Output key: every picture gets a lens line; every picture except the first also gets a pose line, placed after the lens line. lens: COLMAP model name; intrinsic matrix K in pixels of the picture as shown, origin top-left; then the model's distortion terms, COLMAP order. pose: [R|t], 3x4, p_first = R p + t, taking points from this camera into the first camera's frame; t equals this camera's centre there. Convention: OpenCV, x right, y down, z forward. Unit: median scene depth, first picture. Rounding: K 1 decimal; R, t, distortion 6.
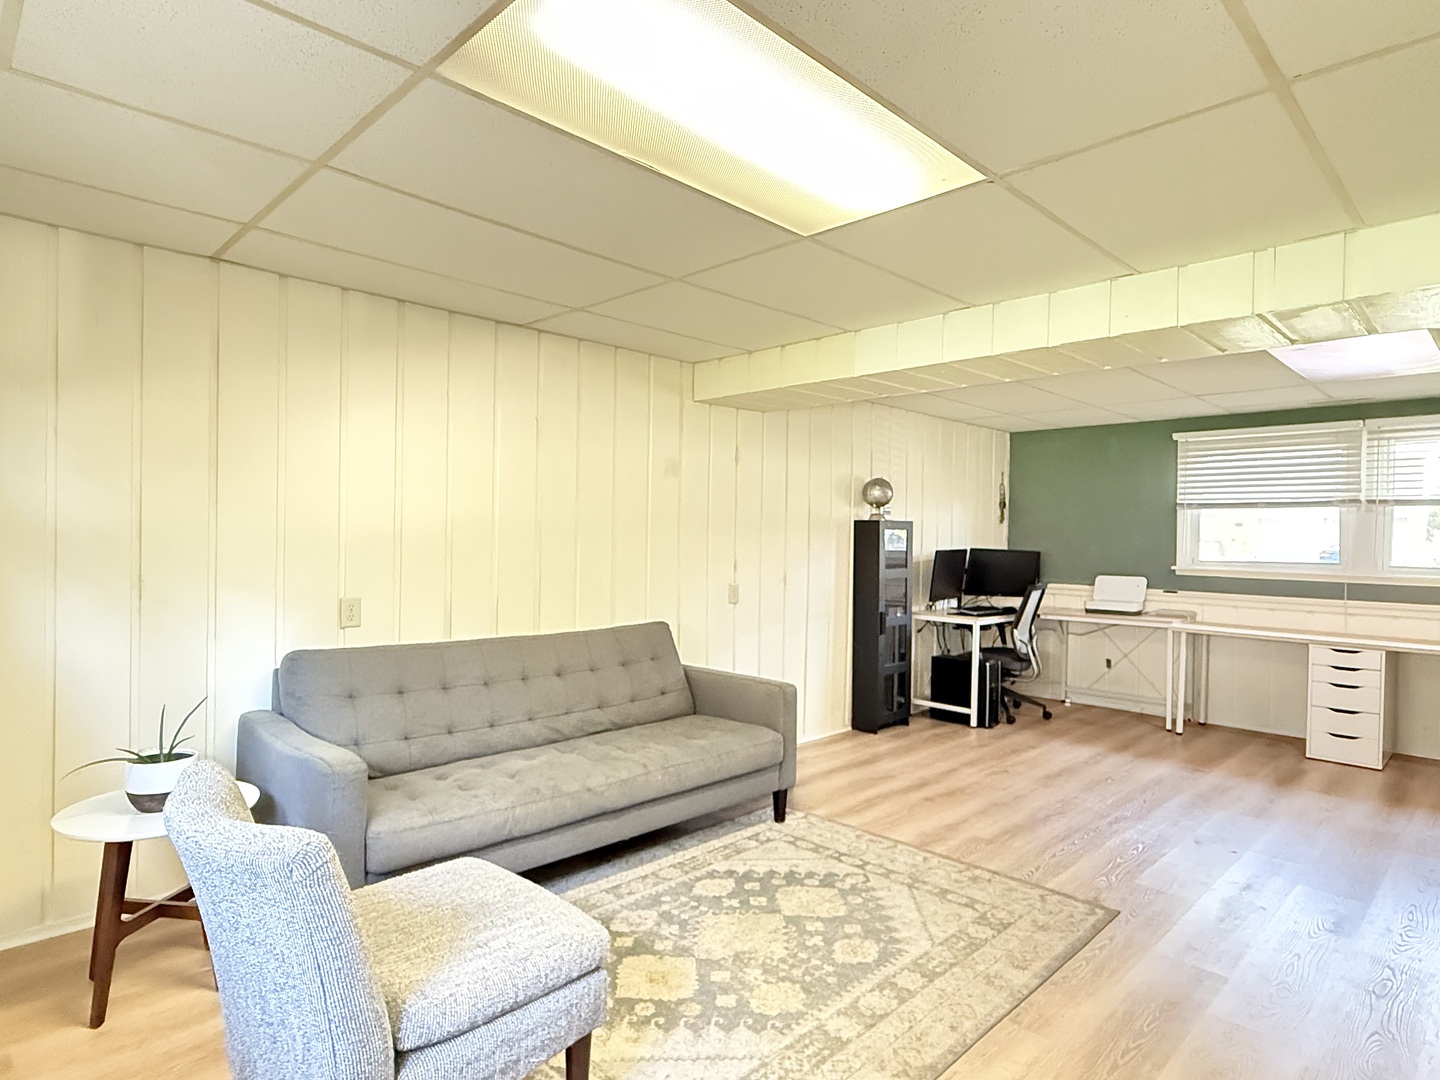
lens RADIAL K [[808.9, 0, 720.0], [0, 808.9, 540.0], [0, 0, 1]] dist [-0.004239, -0.000648]
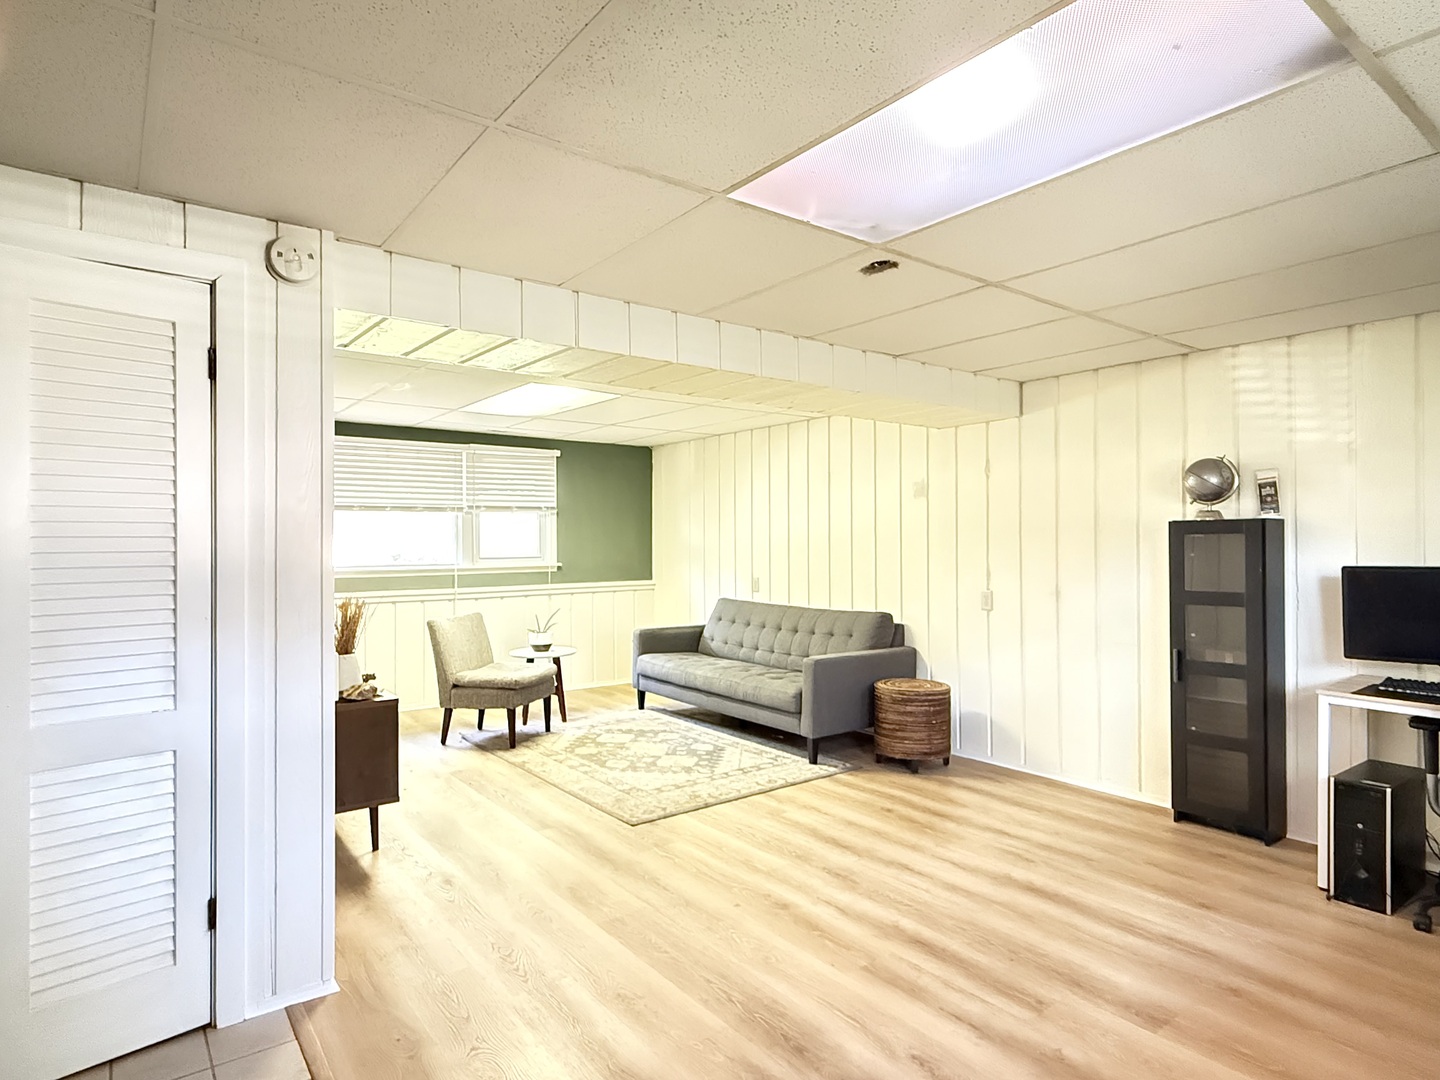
lens RADIAL K [[808.9, 0, 720.0], [0, 808.9, 540.0], [0, 0, 1]] dist [-0.004239, -0.000648]
pose [[-0.121724, -0.020236, -0.992358, 1.917968], [-0.008357, 0.999778, -0.019362, 0.019430], [0.992529, 0.005936, -0.121866, 1.386784]]
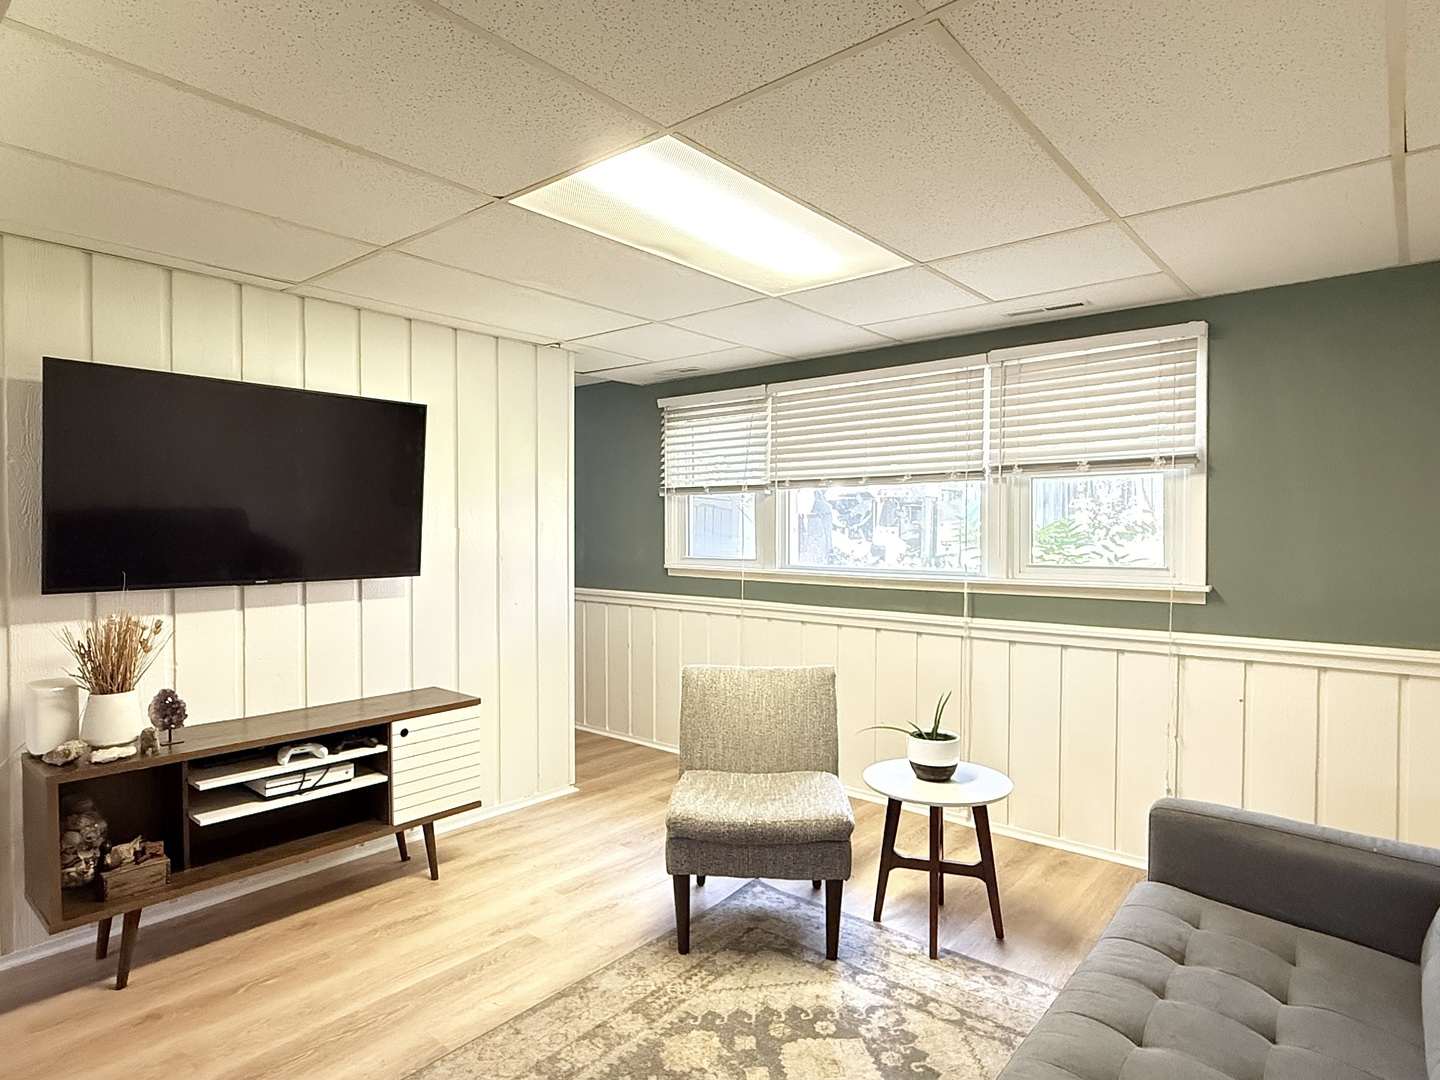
lens RADIAL K [[808.9, 0, 720.0], [0, 808.9, 540.0], [0, 0, 1]] dist [-0.004239, -0.000648]
pose [[-0.996114, -0.017235, -0.086365, 0.107688], [-0.019508, 0.999484, 0.025537, -0.032036], [0.085880, 0.027123, -0.995936, 1.611275]]
